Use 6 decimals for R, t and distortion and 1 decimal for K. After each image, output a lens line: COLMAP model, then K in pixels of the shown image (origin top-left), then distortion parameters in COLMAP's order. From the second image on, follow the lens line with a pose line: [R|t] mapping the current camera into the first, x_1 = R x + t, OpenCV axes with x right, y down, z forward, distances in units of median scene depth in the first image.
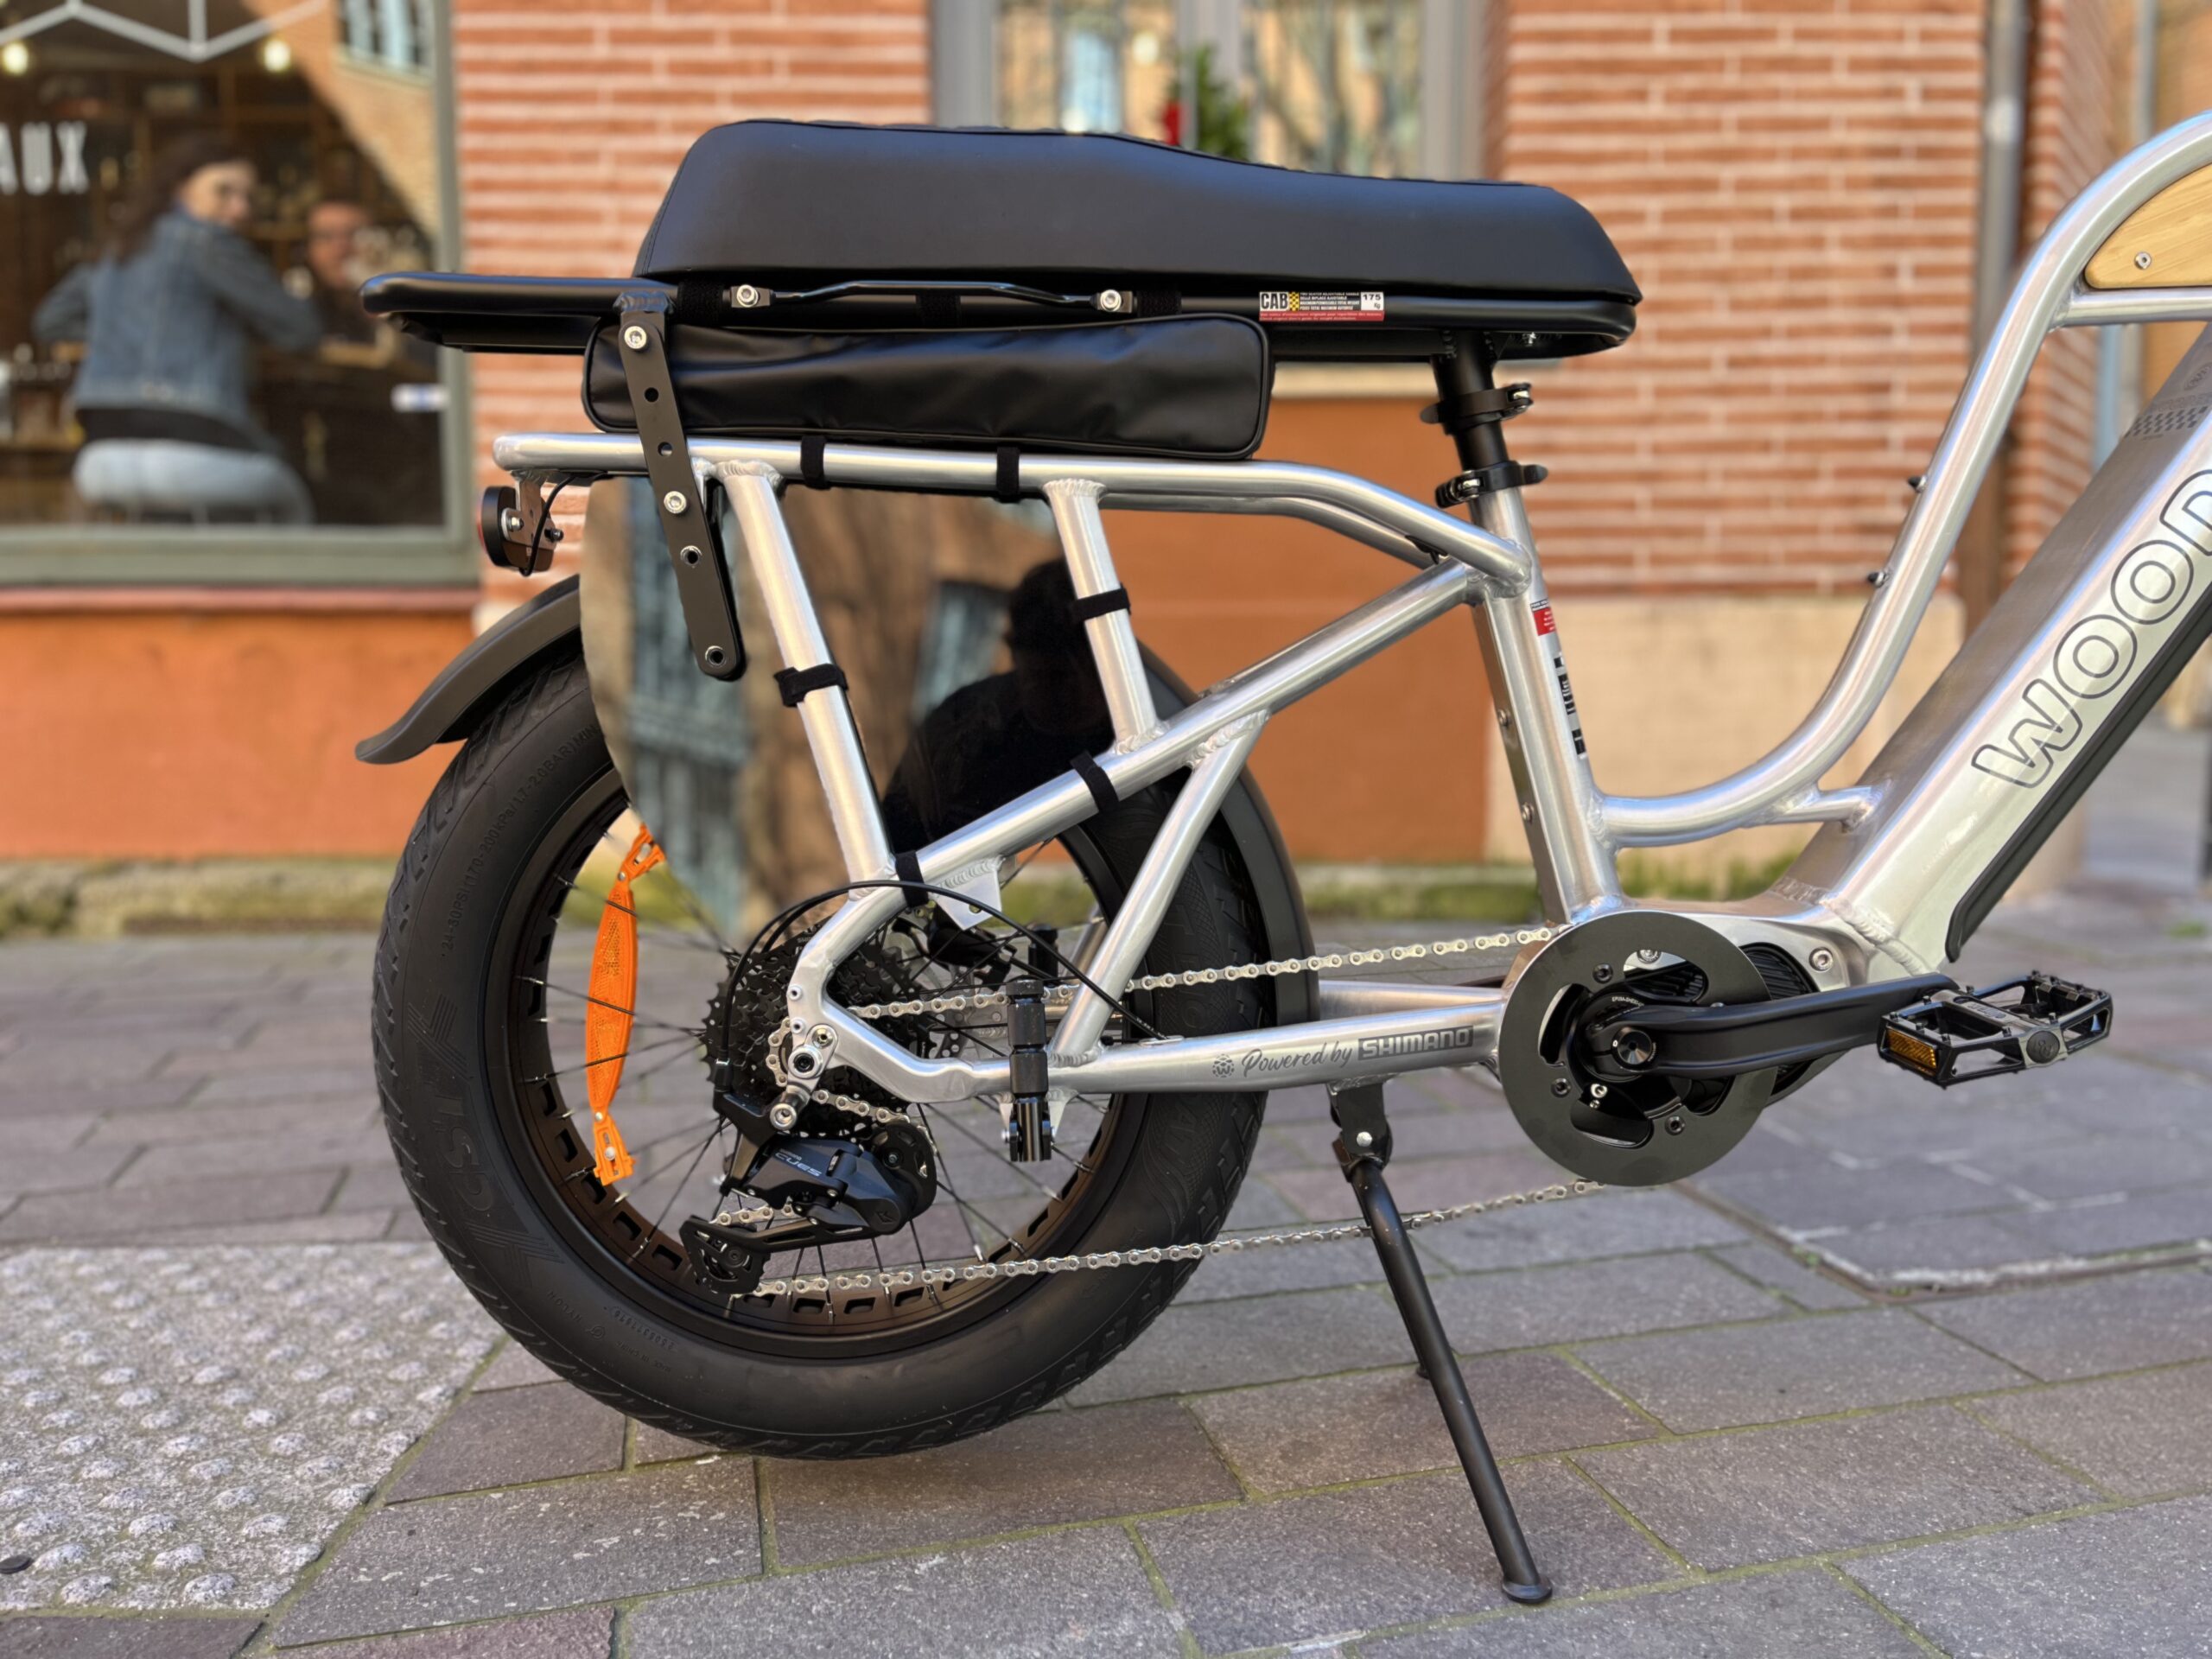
lens RADIAL K [[1685.8, 0, 1097.1], [0, 1685.8, 843.3], [0, 0, 1]] dist [0.074269, -0.100963]
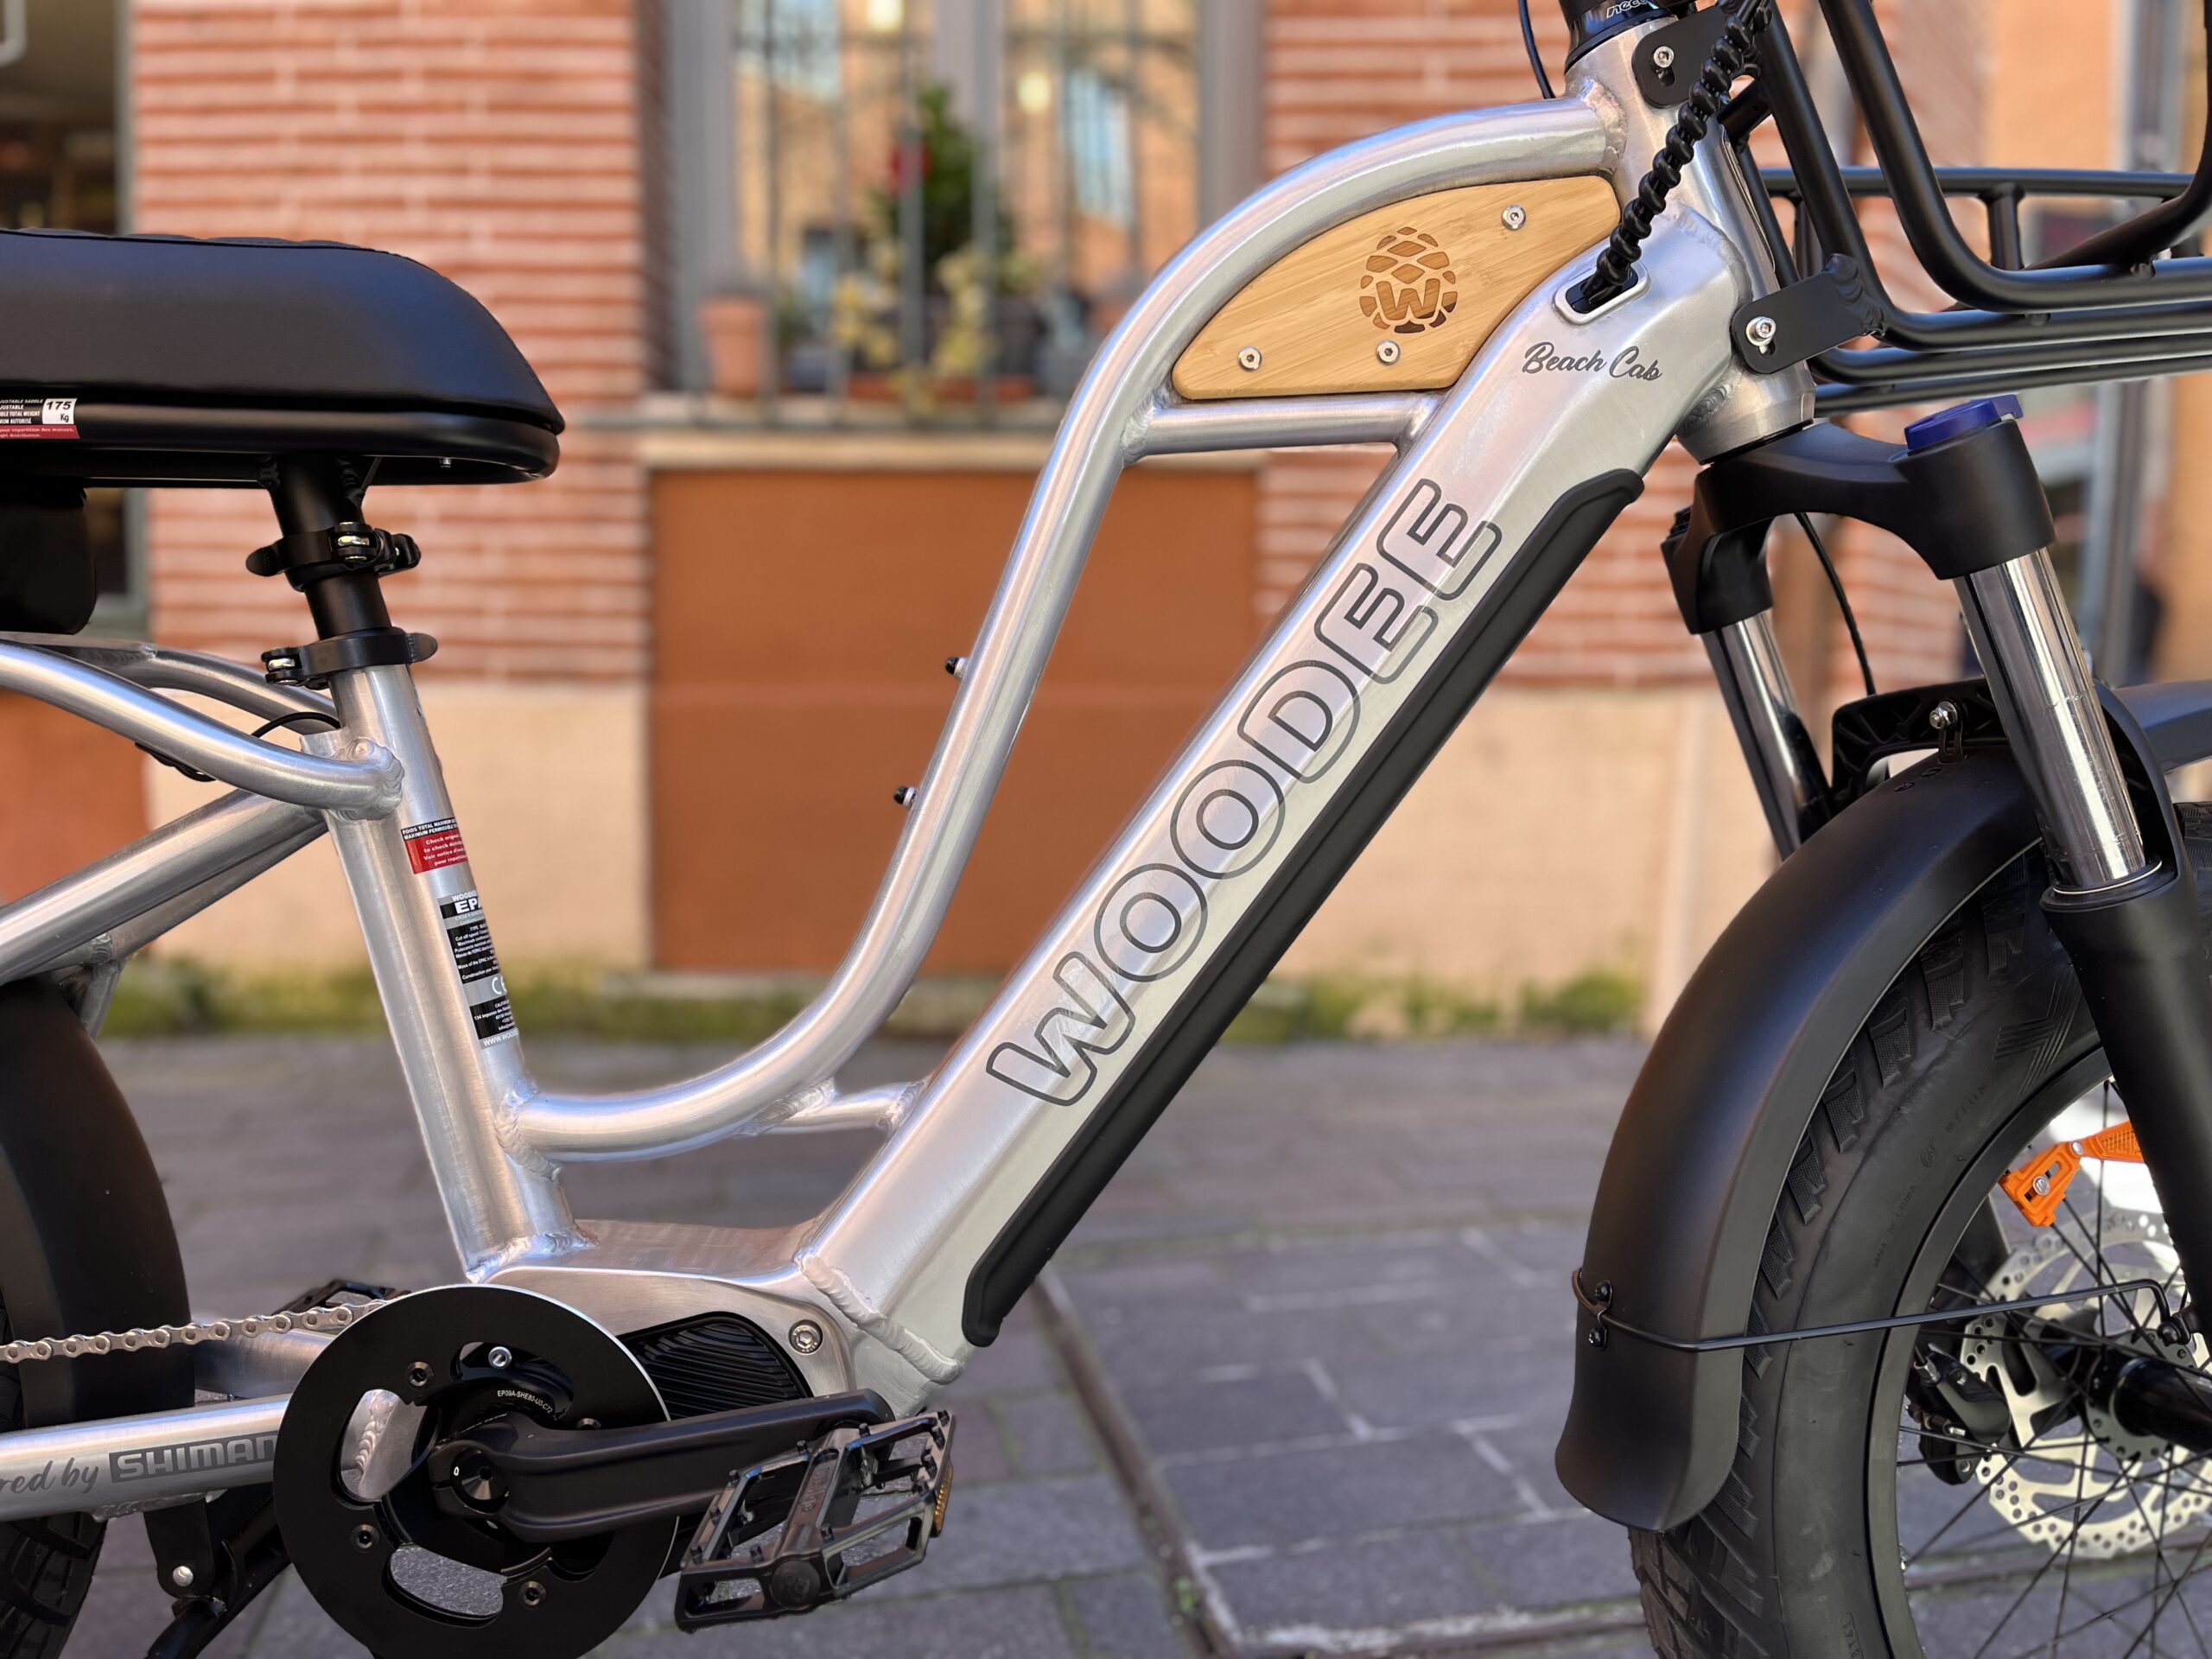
lens RADIAL K [[1685.8, 0, 1116.3], [0, 1685.8, 844.4], [0, 0, 1]] dist [0.074269, -0.100963]
pose [[0.999521, 0.012178, -0.028447, 0.542286], [-0.012834, 0.999654, -0.022977, -0.115235], [0.028158, 0.023331, 0.999331, 0.279370]]
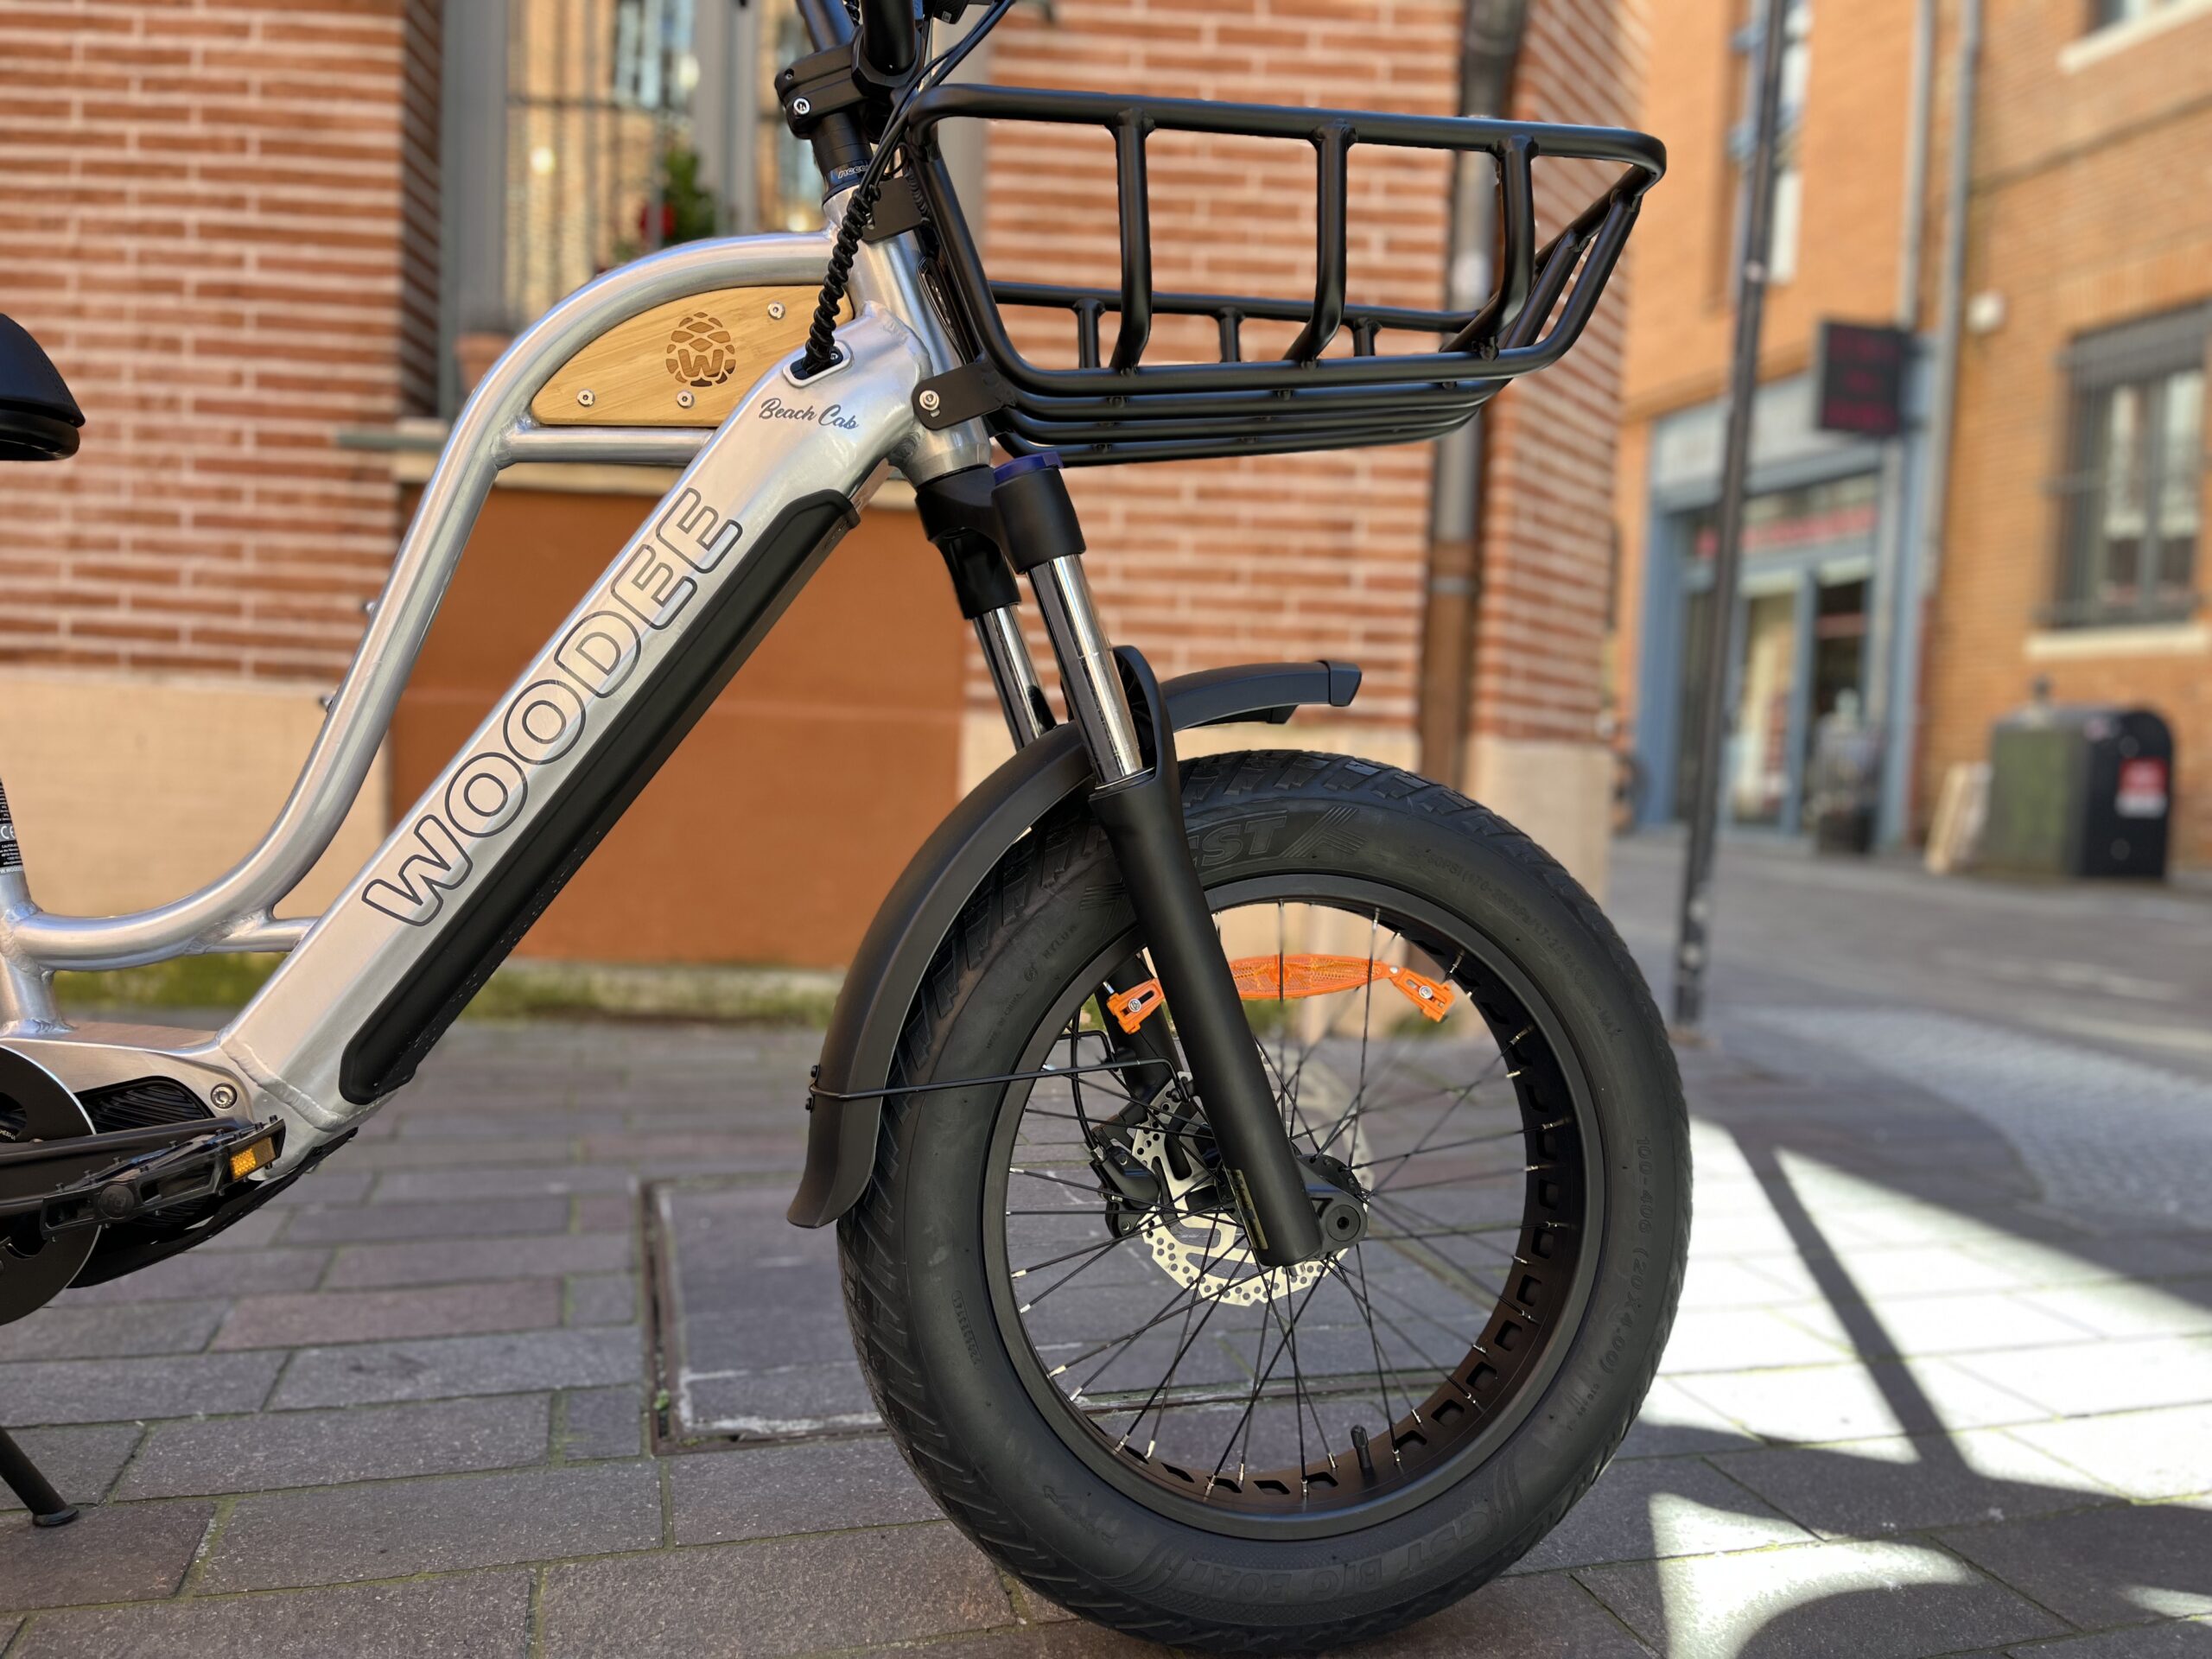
lens RADIAL K [[1685.8, 0, 1112.3], [0, 1685.8, 842.3], [0, 0, 1]] dist [0.074269, -0.100963]
pose [[0.998057, 0.046183, 0.041822, 0.830434], [-0.043720, 0.997359, -0.057997, -0.037761], [-0.044390, 0.056056, 0.997440, 0.014291]]
